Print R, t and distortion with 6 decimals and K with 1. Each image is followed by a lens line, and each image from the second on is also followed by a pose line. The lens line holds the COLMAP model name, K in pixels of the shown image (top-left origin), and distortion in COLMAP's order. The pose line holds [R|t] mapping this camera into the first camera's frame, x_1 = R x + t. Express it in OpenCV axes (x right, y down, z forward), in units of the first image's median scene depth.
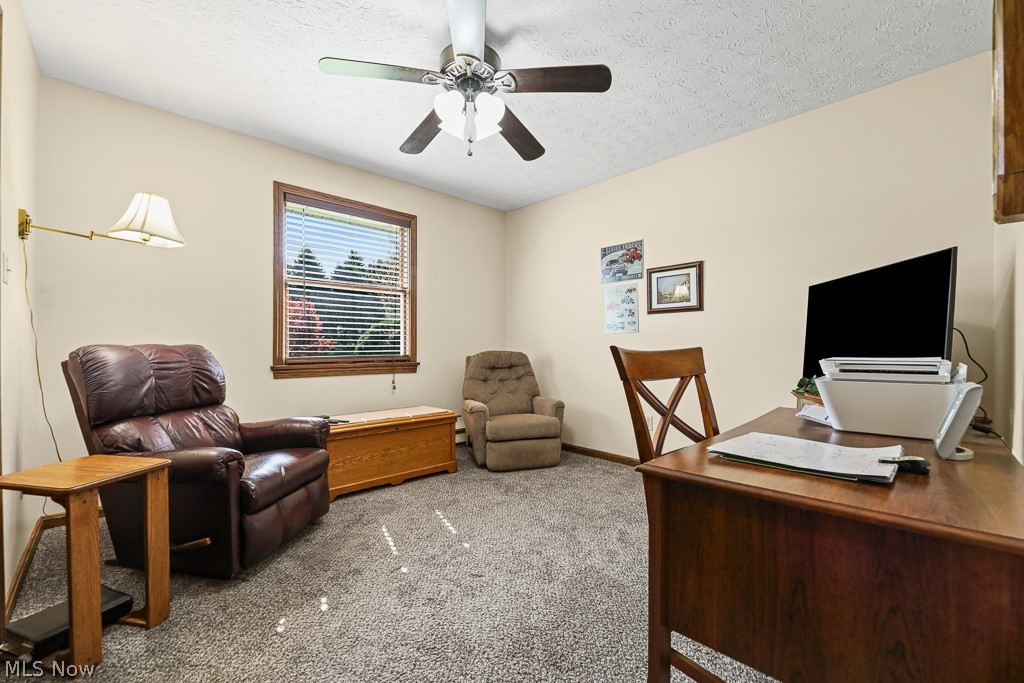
lens RADIAL K [[424.9, 0, 512.4], [0, 424.9, 348.9], [0, 0, 1]] dist [0.000166, 0.000023]
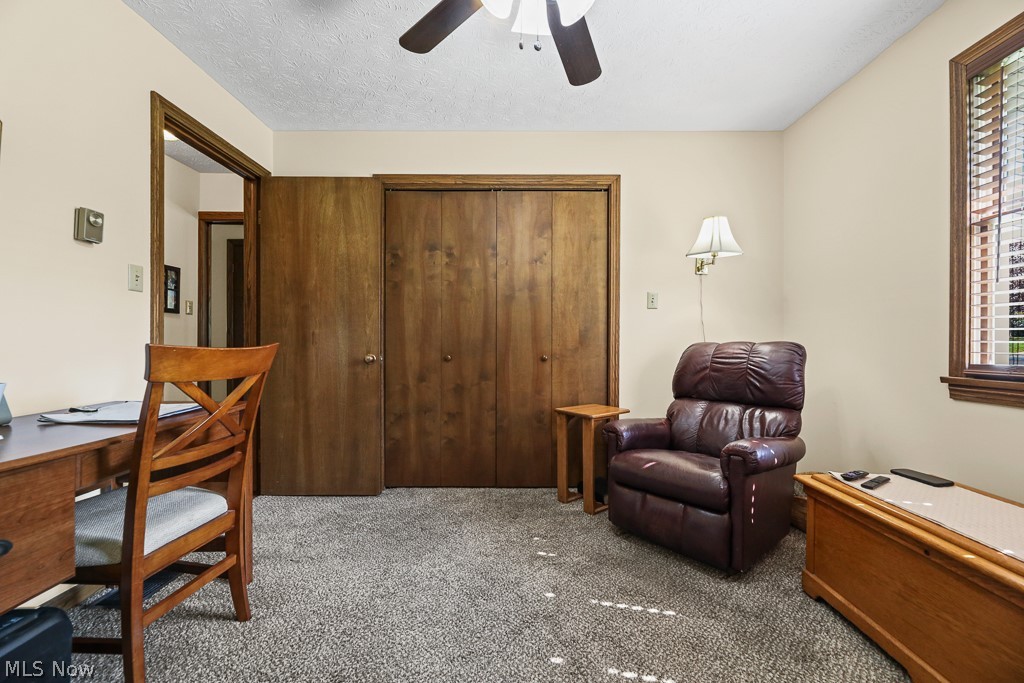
lens RADIAL K [[424.9, 0, 512.4], [0, 424.9, 348.9], [0, 0, 1]] dist [0.000166, 0.000023]
pose [[-0.708203, 0.008416, -0.705959, 0.372540], [-0.000624, 0.999921, 0.012546, -0.005660], [0.706009, 0.009325, -0.708142, 1.373116]]
